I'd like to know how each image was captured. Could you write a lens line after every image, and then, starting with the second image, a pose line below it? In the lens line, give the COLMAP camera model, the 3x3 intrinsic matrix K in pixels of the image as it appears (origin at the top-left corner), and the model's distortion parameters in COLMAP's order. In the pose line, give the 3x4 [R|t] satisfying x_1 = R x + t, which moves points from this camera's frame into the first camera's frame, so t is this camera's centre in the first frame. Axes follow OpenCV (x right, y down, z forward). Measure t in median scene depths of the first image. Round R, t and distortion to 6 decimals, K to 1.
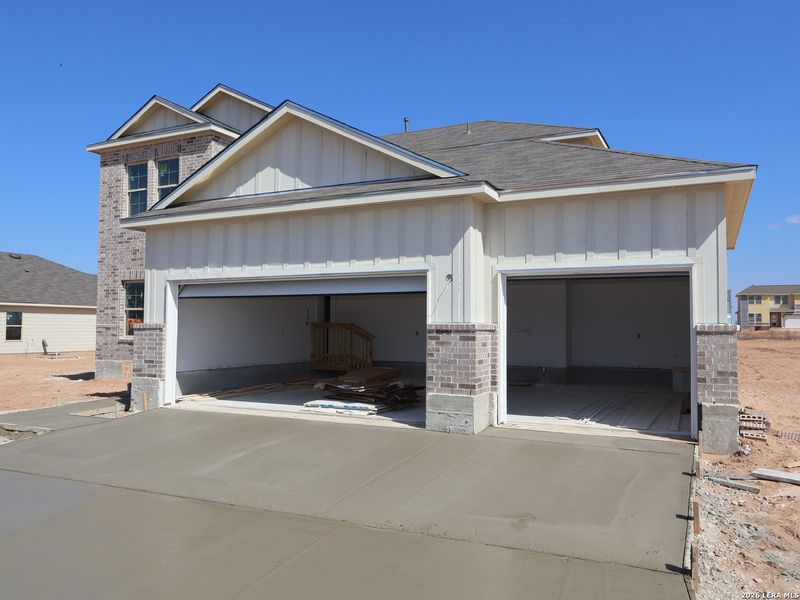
lens RADIAL K [[626.3, 0, 400.0], [0, 626.3, 300.0], [0, 0, 1]] dist [0.003085, 0.000597]
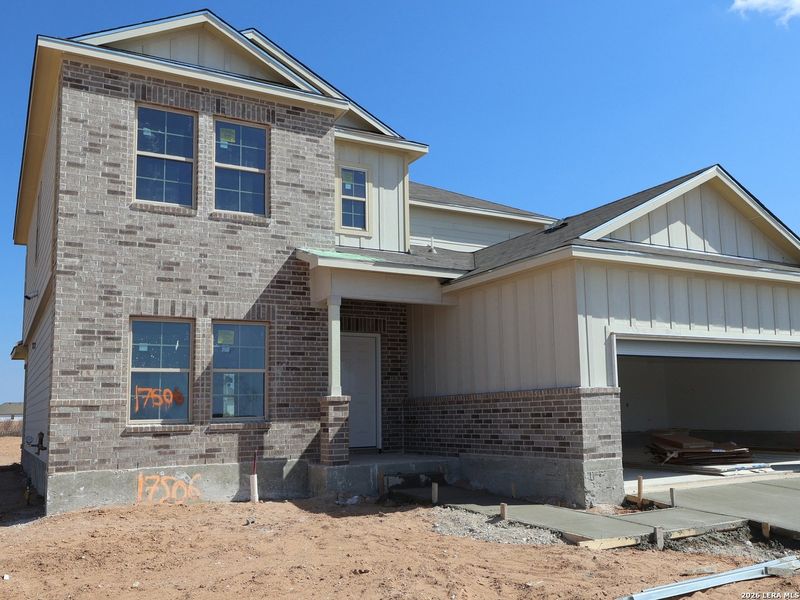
lens RADIAL K [[743.0, 0, 450.5], [0, 743.0, 320.2], [0, 0, 1]] dist [0.000749, -0.000811]
pose [[0.530750, 0.087338, 0.843016, -1.274745], [-0.012166, 0.995359, -0.095461, 0.045555], [-0.847441, 0.040410, 0.529349, 0.678659]]
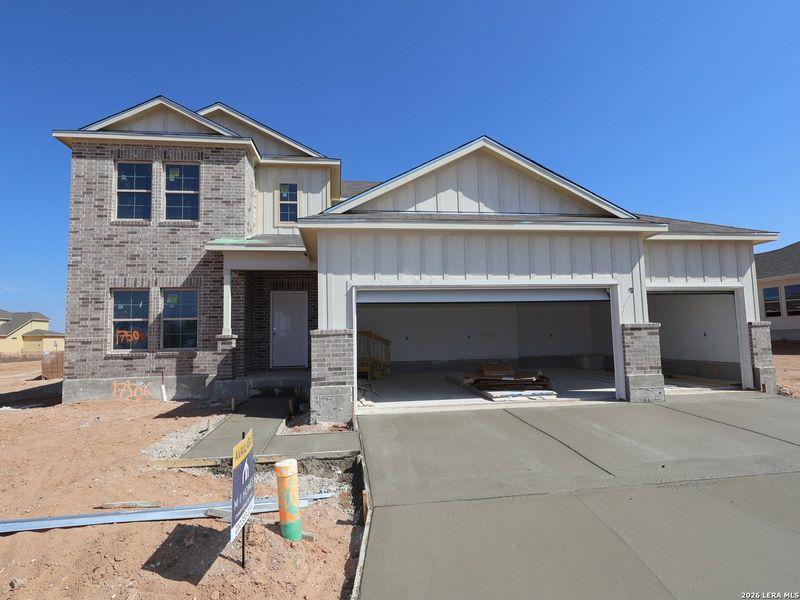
lens RADIAL K [[443.0, 0, 400.0], [0, 443.0, 300.0], [0, 0, 1]] dist [-0.001414, -0.000160]
pose [[0.825200, 0.024873, 0.564293, -0.706335], [0.001444, 0.998934, -0.046143, 0.024139], [-0.564839, 0.038892, 0.824284, 0.381717]]
